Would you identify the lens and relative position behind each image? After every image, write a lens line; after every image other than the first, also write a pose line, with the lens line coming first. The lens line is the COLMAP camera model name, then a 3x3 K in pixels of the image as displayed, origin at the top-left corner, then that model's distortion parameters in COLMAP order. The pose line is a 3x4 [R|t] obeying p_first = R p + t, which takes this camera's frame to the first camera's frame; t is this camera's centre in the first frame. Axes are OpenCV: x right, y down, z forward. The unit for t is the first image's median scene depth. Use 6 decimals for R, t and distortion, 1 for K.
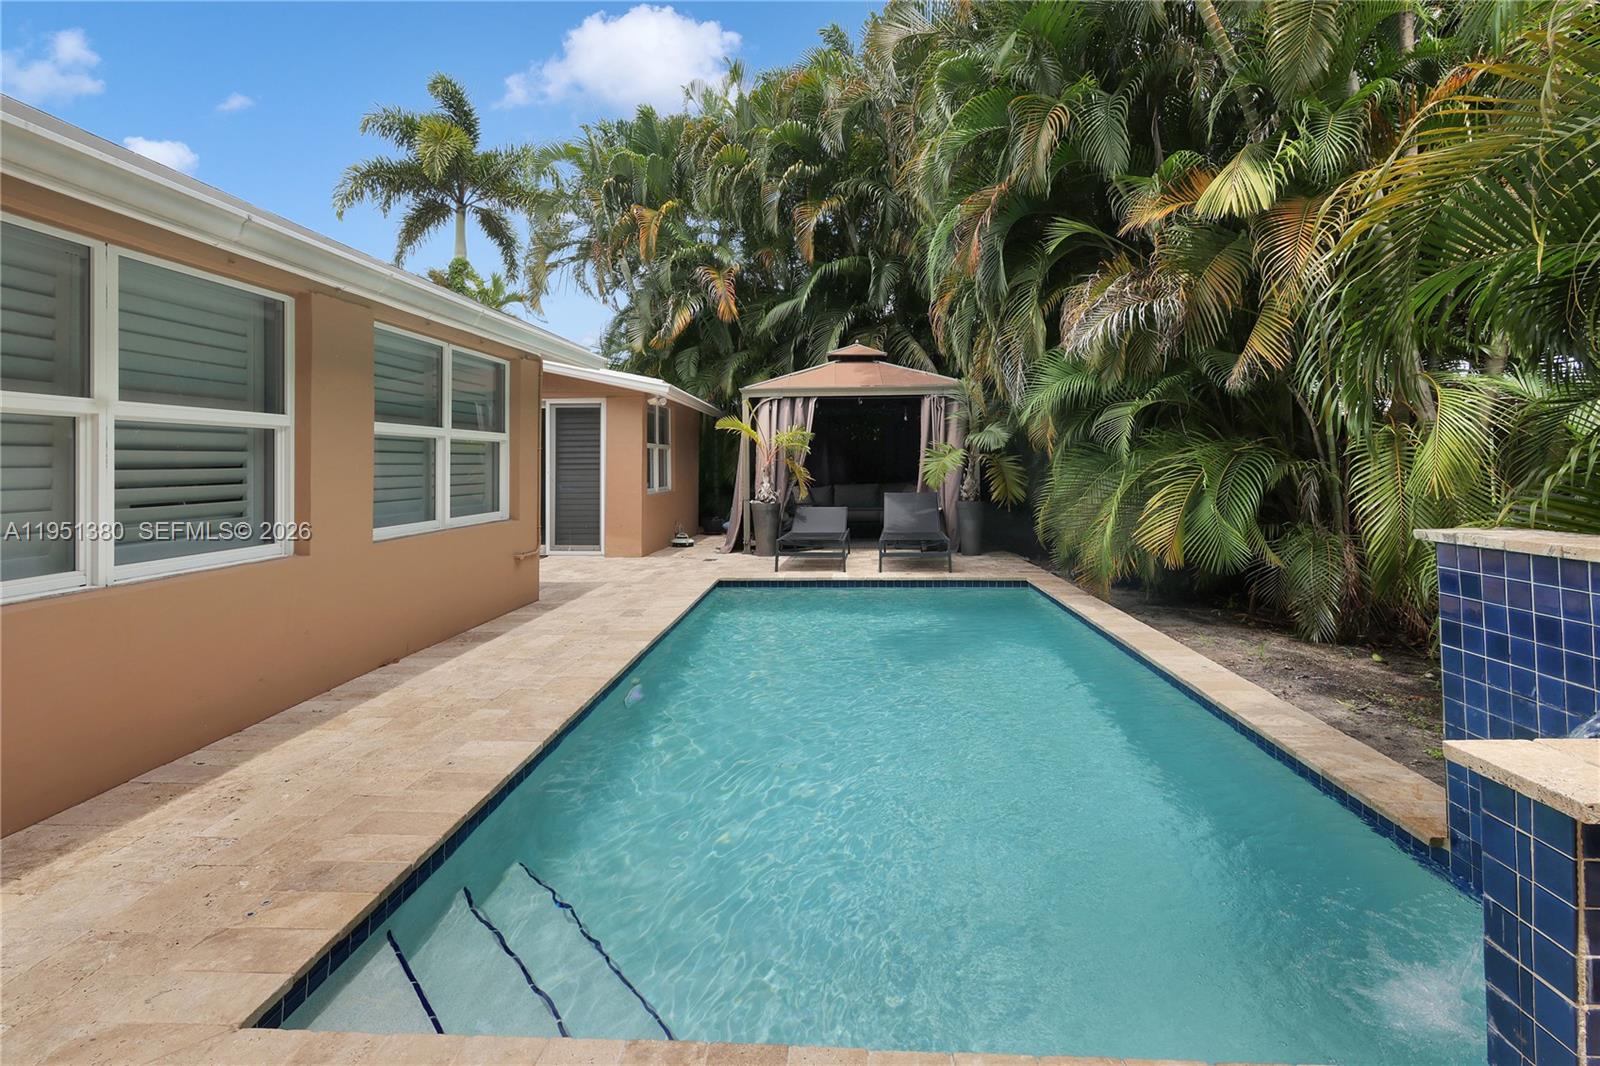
lens RADIAL K [[769.0, 0, 802.5], [0, 769.0, 454.8], [0, 0, 1]] dist [-0.000718, 0.000112]
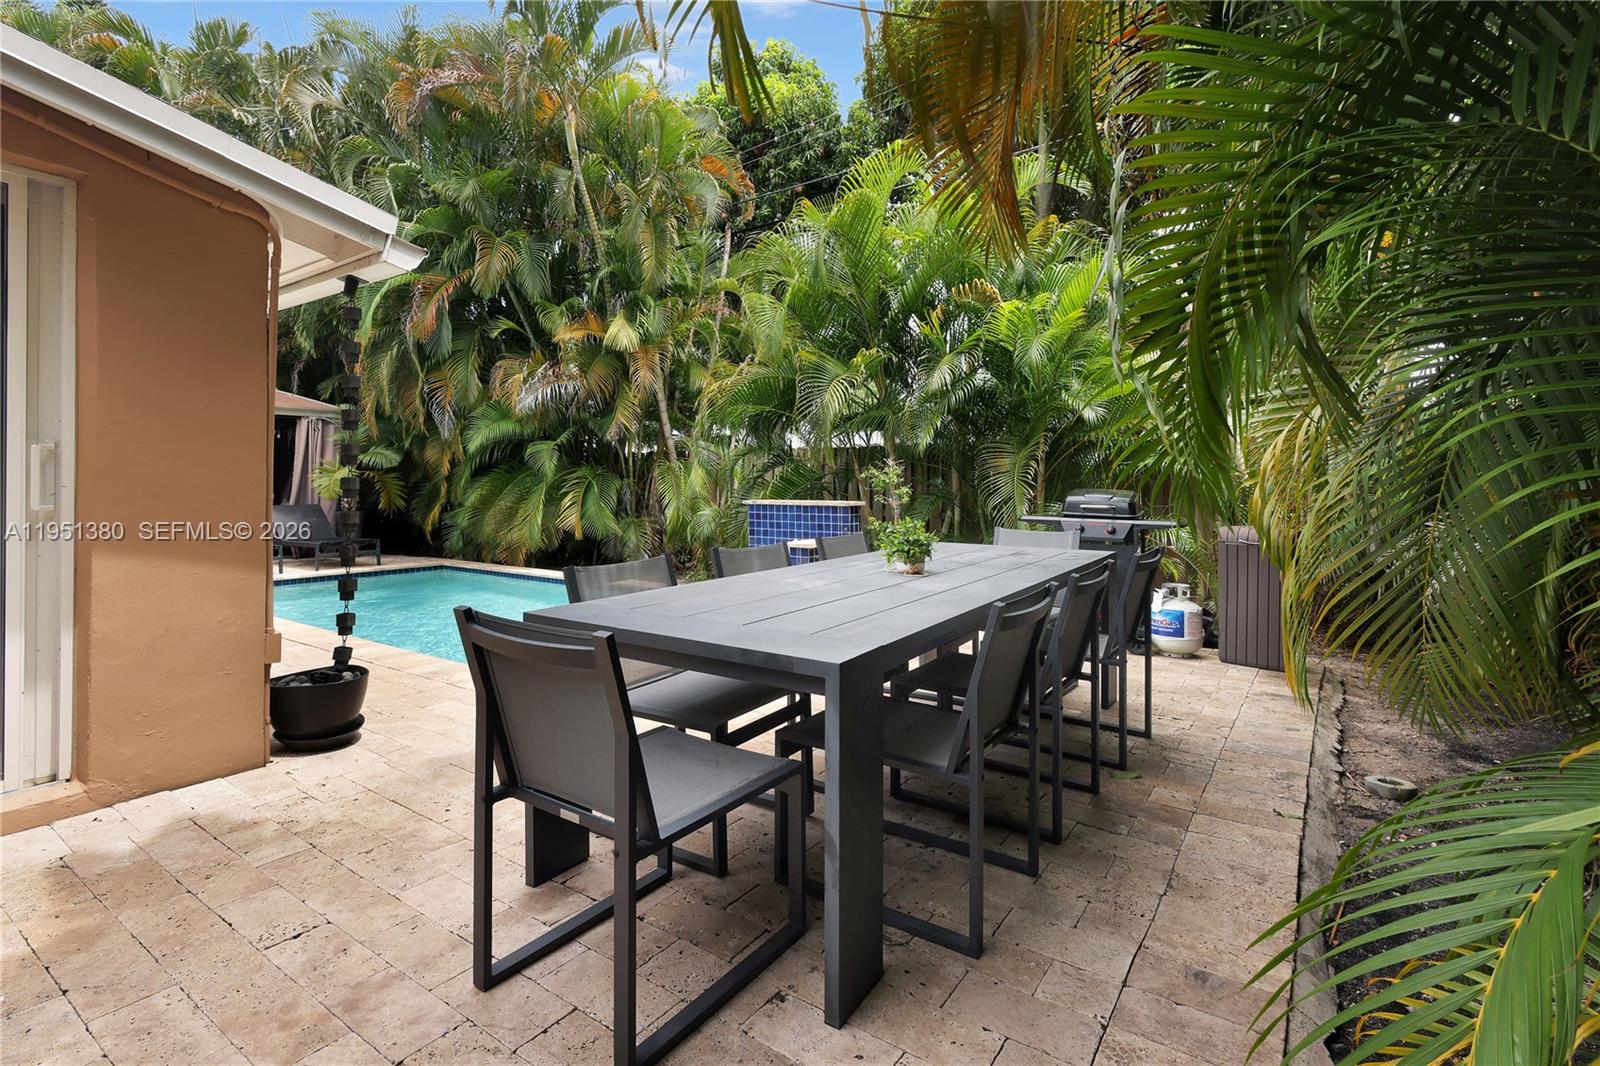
lens RADIAL K [[750.3, 0, 798.7], [0, 750.3, 479.7], [0, 0, 1]] dist [0.001216, -0.000036]
pose [[0.513860, 0.010604, 0.857808, -0.421823], [-0.017117, 0.999851, -0.002106, 0.003506], [-0.857703, -0.013600, 0.513965, -0.178062]]
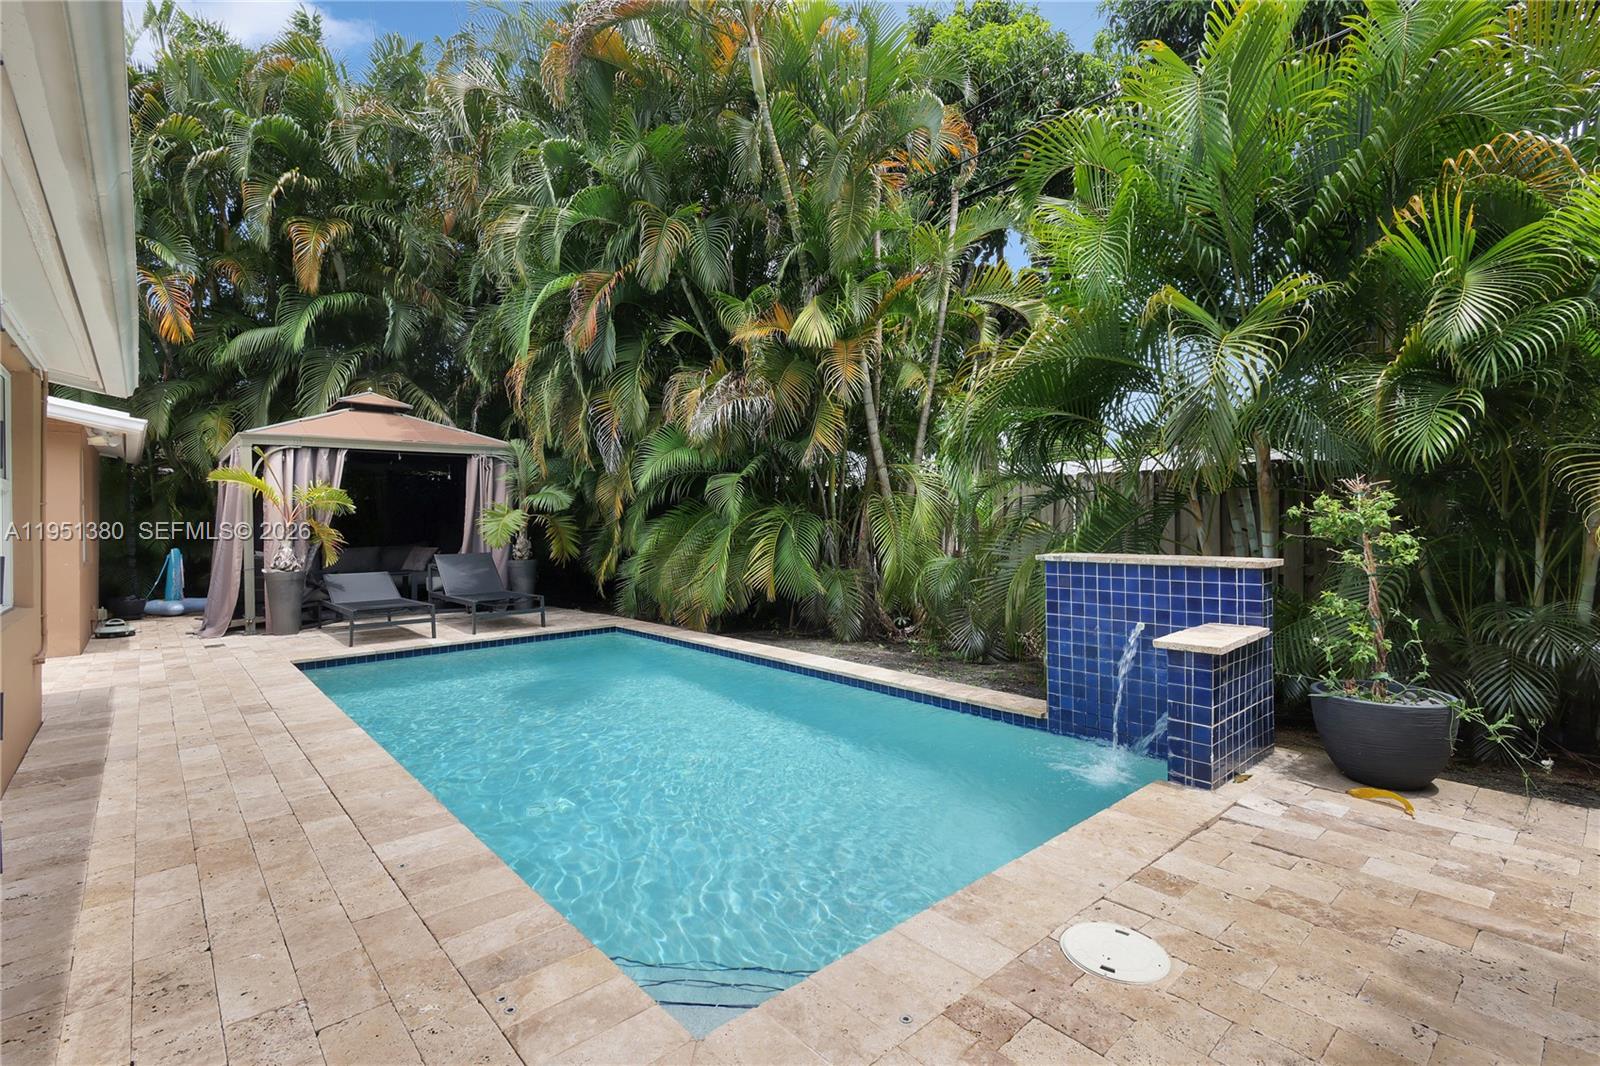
lens RADIAL K [[744.6, 0, 794.4], [0, 744.6, 528.2], [0, 0, 1]] dist [-0.000686, -0.000161]
pose [[0.709349, -0.007654, 0.704816, -0.234868], [-0.003489, 0.999891, 0.014371, 0.001733], [-0.704849, -0.012653, 0.709244, 0.029923]]
